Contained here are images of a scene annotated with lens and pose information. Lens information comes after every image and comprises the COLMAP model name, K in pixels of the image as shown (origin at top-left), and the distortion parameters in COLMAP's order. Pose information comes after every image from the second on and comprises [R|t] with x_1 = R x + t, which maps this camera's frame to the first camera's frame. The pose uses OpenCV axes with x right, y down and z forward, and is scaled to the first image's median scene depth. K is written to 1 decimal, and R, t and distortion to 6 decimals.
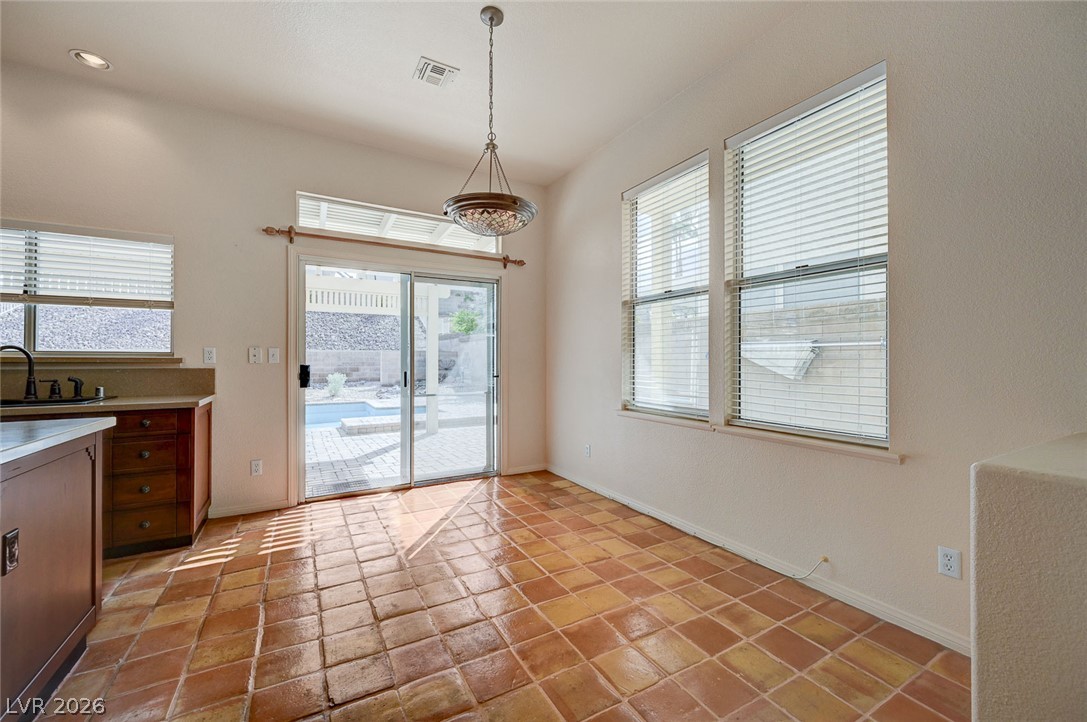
lens RADIAL K [[431.0, 0, 544.8], [0, 431.0, 356.9], [0, 0, 1]] dist [0.002551, -0.001020]
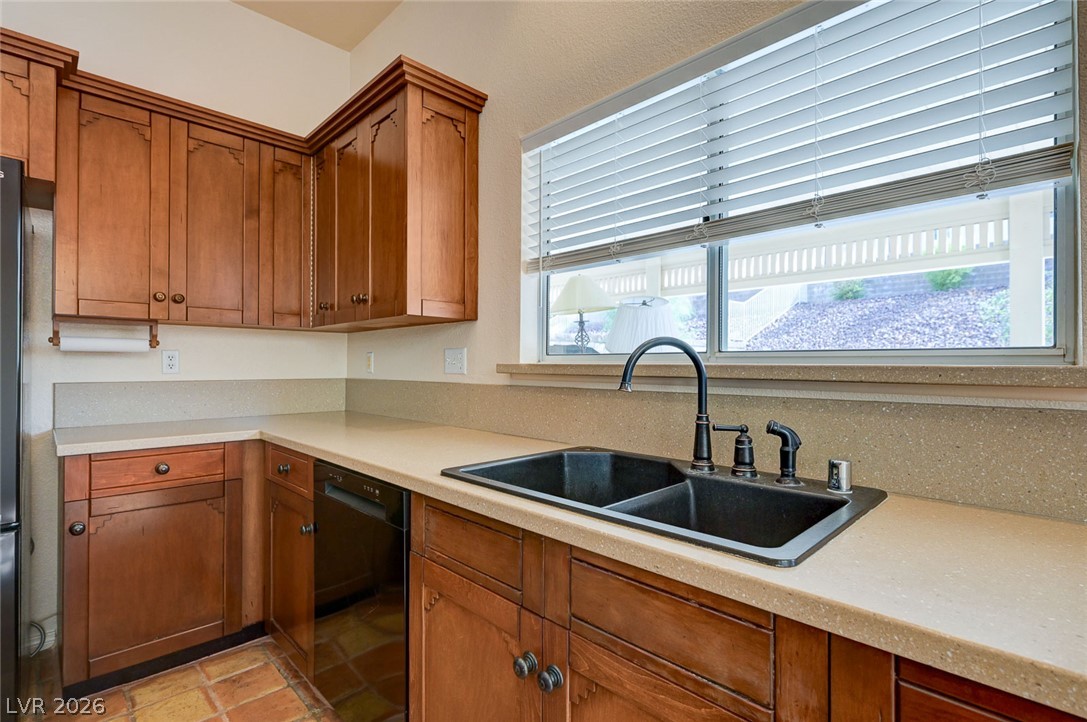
lens RADIAL K [[513.8, 0, 547.9], [0, 513.8, 363.7], [0, 0, 1]] dist [-0.006343, 0.001150]
pose [[0.250839, -0.004243, -0.968019, -0.578966], [0.005412, 0.999981, -0.002980, -0.000265], [0.968014, -0.004492, 0.250857, 0.562227]]
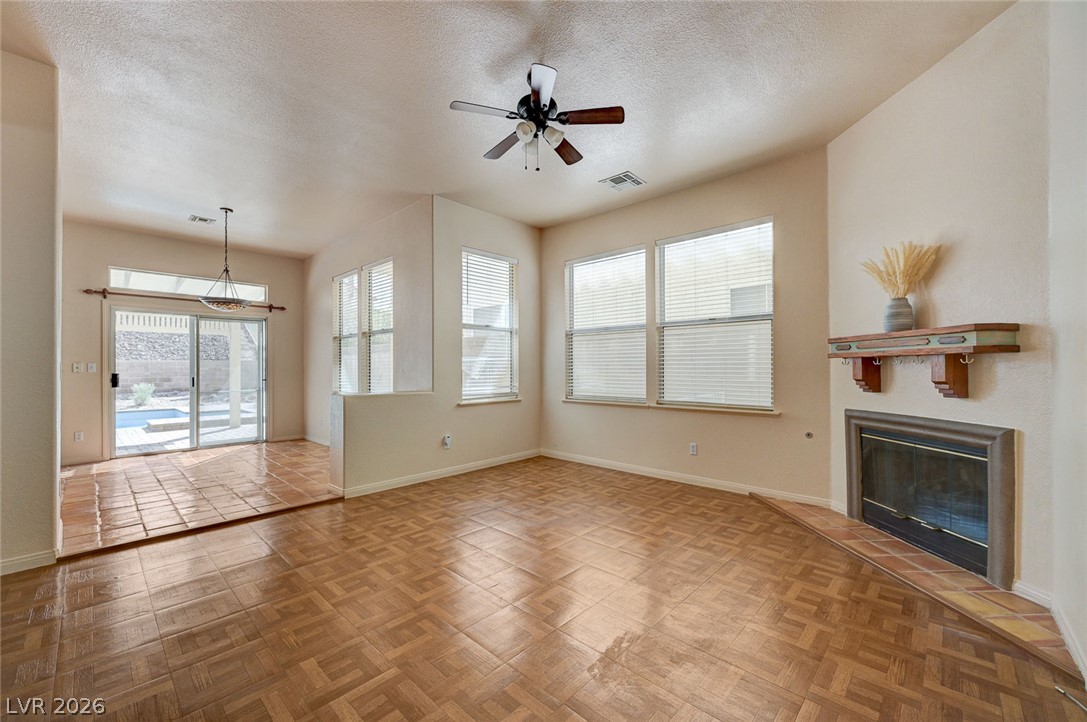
lens RADIAL K [[431.0, 0, 543.9], [0, 431.0, 365.2], [0, 0, 1]] dist [0.002551, -0.001020]
pose [[0.956645, -0.003228, 0.291240, 0.512751], [0.003385, 0.999994, -0.000036, -0.006636], [-0.291238, 0.001020, 0.956650, -1.022055]]
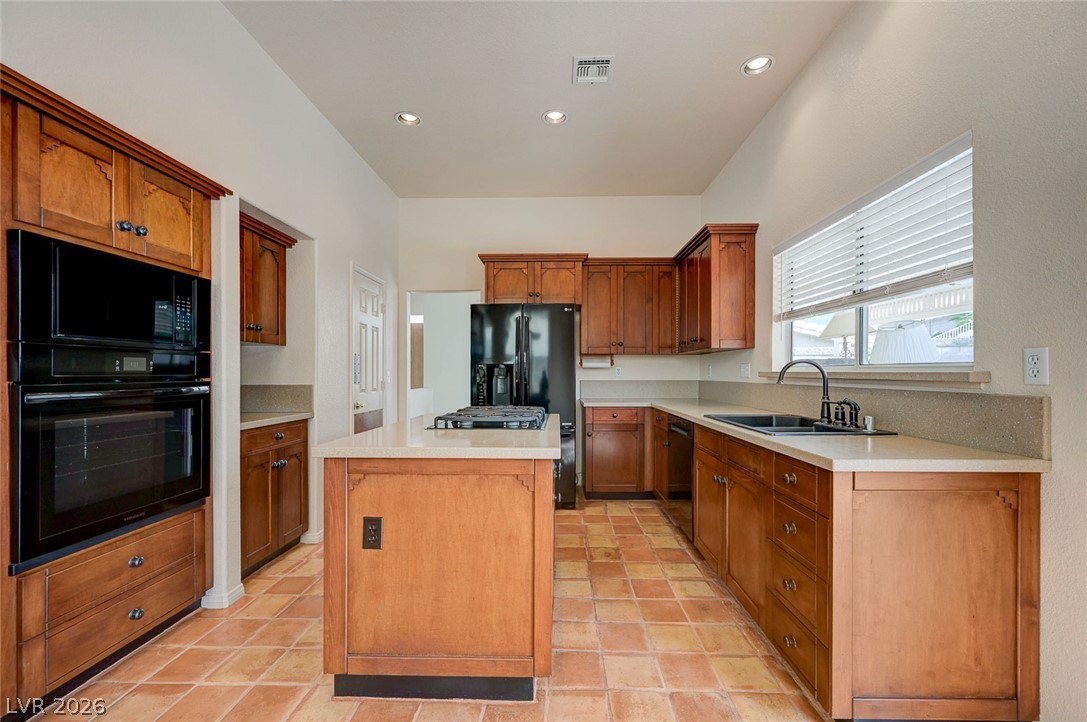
lens RADIAL K [[431.0, 0, 554.7], [0, 431.0, 376.7], [0, 0, 1]] dist [0.002551, -0.001020]
pose [[-0.510188, 0.007165, -0.860033, -0.160090], [0.007861, 0.999962, 0.003667, 0.001452], [0.860027, -0.004890, -0.510225, 0.741159]]
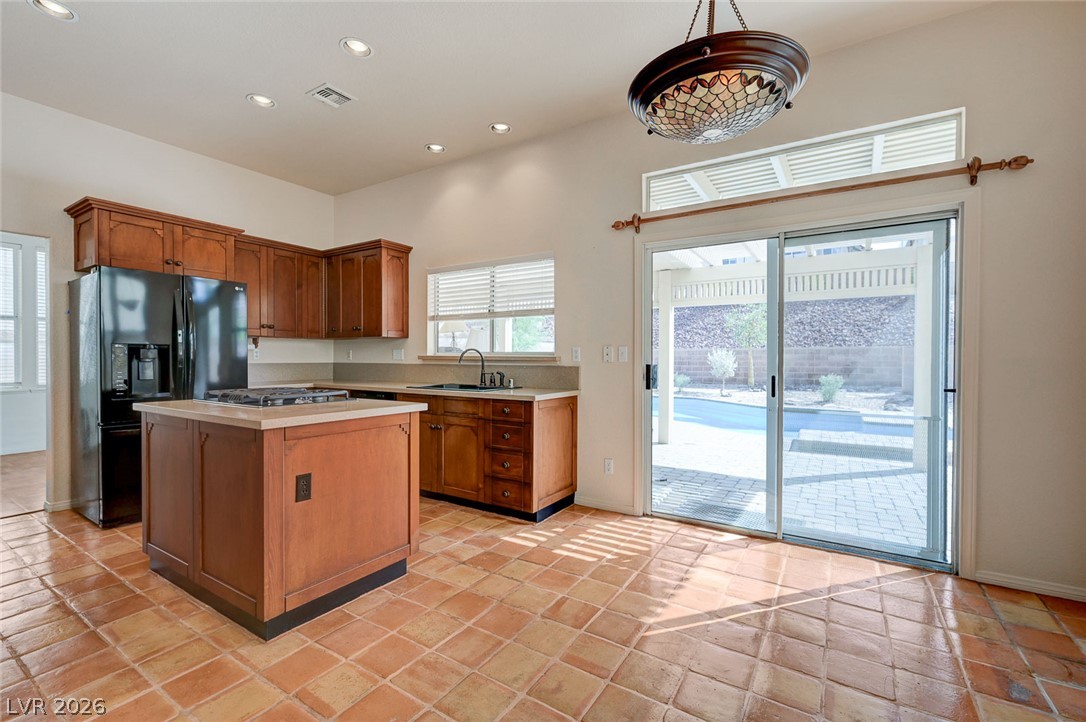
lens RADIAL K [[462.0, 0, 545.9], [0, 462.0, 362.4], [0, 0, 1]] dist [-0.007510, 0.001505]
pose [[0.468692, 0.010244, -0.883302, 0.198666], [0.003962, 0.999898, 0.013699, 0.000351], [0.883353, -0.009920, 0.468604, 0.353773]]
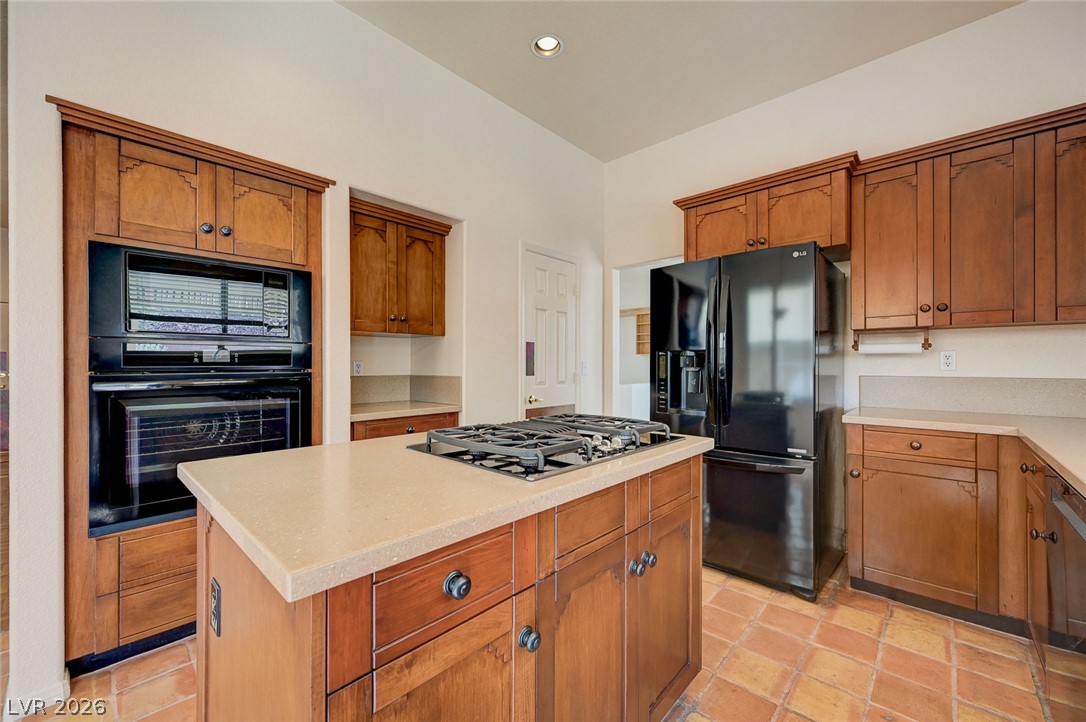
lens RADIAL K [[430.6, 0, 550.1], [0, 430.6, 363.9], [0, 0, 1]] dist [0.002551, -0.001020]
pose [[-0.952032, 0.001276, -0.305996, -0.564901], [0.003839, 0.999962, -0.007775, 0.000612], [0.305974, -0.008577, -0.952001, 0.704417]]
